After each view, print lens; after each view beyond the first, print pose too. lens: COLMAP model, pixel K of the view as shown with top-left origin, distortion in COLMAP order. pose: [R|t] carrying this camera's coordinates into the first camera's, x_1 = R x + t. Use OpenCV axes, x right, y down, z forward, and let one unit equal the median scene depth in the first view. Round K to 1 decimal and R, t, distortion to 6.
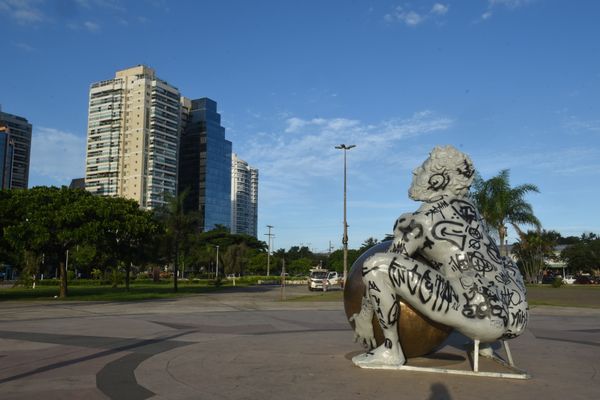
lens RADIAL K [[533.3, 0, 300.0], [0, 533.3, 200.0], [0, 0, 1]] dist [0.002559, -0.008545]
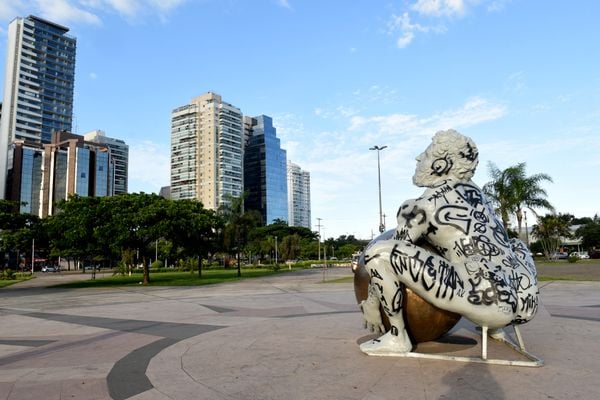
lens RADIAL K [[443.2, 0, 300.0], [0, 443.2, 200.0], [0, 0, 1]] dist [-0.011424, -0.048232]
pose [[0.993636, -0.042970, -0.104121, 0.081136], [0.043665, 0.999037, 0.004400, 0.013013], [0.103831, -0.008918, 0.994555, 0.152596]]
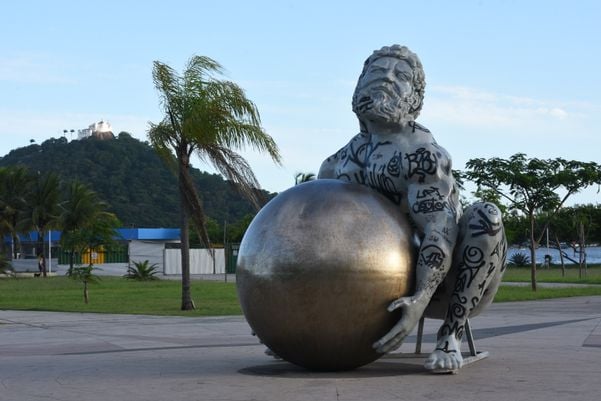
lens RADIAL K [[1395.0, 0, 300.5], [0, 1395.0, 200.5], [0, 0, 1]] dist [0.040151, 0.274887]
pose [[-0.101369, 0.037209, 0.994153, -1.508717], [-0.118419, 0.991744, -0.049194, 0.198401], [-0.987776, -0.122713, -0.096126, 1.306486]]
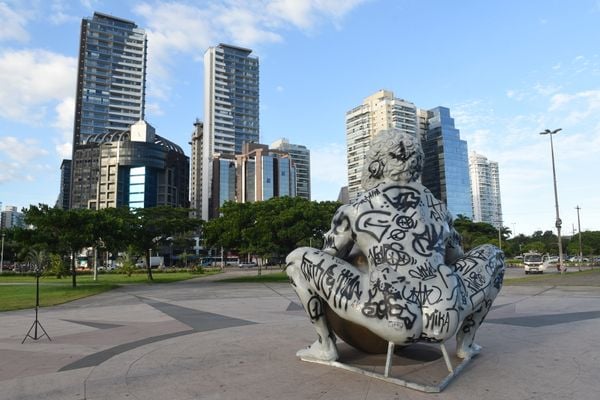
lens RADIAL K [[445.6, 0, 300.0], [0, 445.6, 200.0], [0, 0, 1]] dist [-0.015724, -0.041281]
pose [[0.867309, -0.081835, -0.490997, 0.524213], [0.084722, 0.996270, -0.016394, 0.021596], [0.490507, -0.027379, 0.871007, 0.251017]]
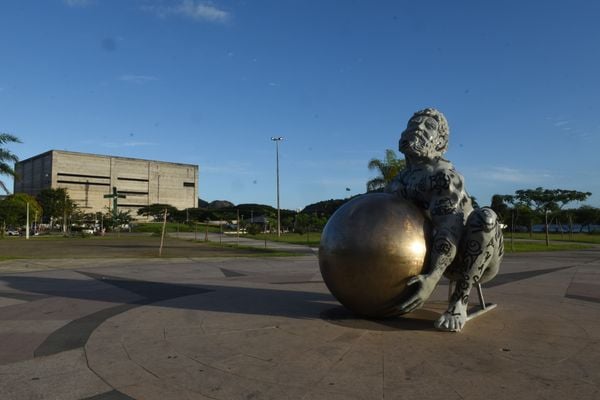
lens RADIAL K [[443.2, 0, 300.0], [0, 443.2, 200.0], [0, 0, 1]] dist [-0.011424, -0.048232]
pose [[0.251480, 0.053349, 0.966391, -0.659945], [-0.127448, 0.991611, -0.021576, 0.133467], [-0.959435, -0.117739, 0.256169, 1.033059]]
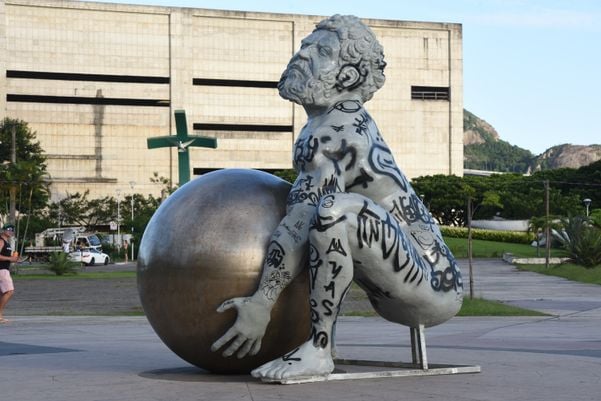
lens RADIAL K [[1666.6, 0, 300.5], [0, 1666.6, 200.5], [0, 0, 1]] dist [0.243843, 0.610234]
pose [[0.564885, 0.014736, 0.825038, -1.340731], [-0.104058, 0.993131, 0.053509, 0.008829], [-0.818582, -0.116078, 0.562538, -0.039183]]
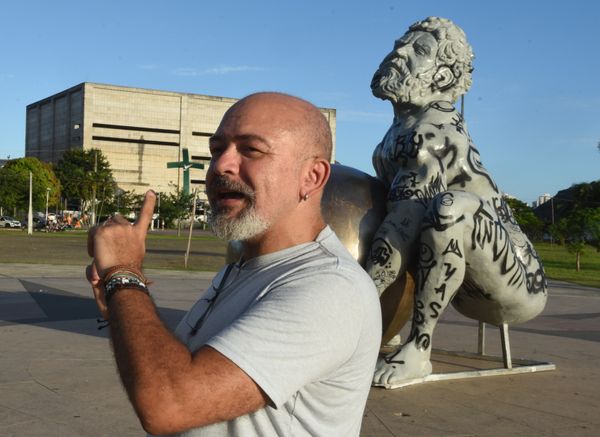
lens RADIAL K [[856.9, 0, 273.9], [0, 856.9, 230.0], [0, 0, 1]] dist [0.068646, 0.017118]
pose [[0.532249, 0.007807, 0.846552, -0.687086], [-0.146565, 0.985708, 0.083058, 0.084932], [-0.833804, -0.168282, 0.525787, 0.613517]]
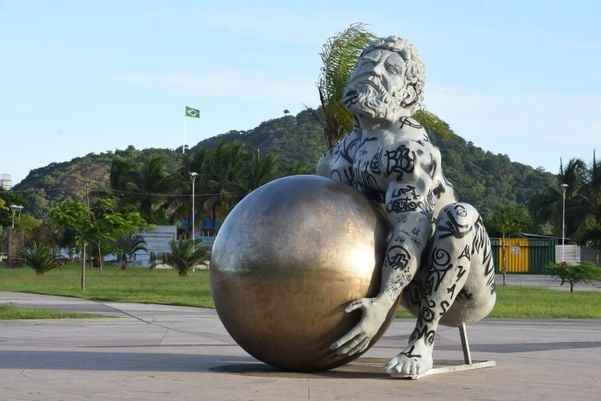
lens RADIAL K [[1666.6, 0, 300.5], [0, 1666.6, 200.5], [0, 0, 1]] dist [0.243843, 0.610234]
pose [[0.079076, 0.027738, 0.996483, -1.802852], [-0.148495, 0.988788, -0.015741, 0.146128], [-0.985747, -0.146728, 0.082308, 0.946626]]
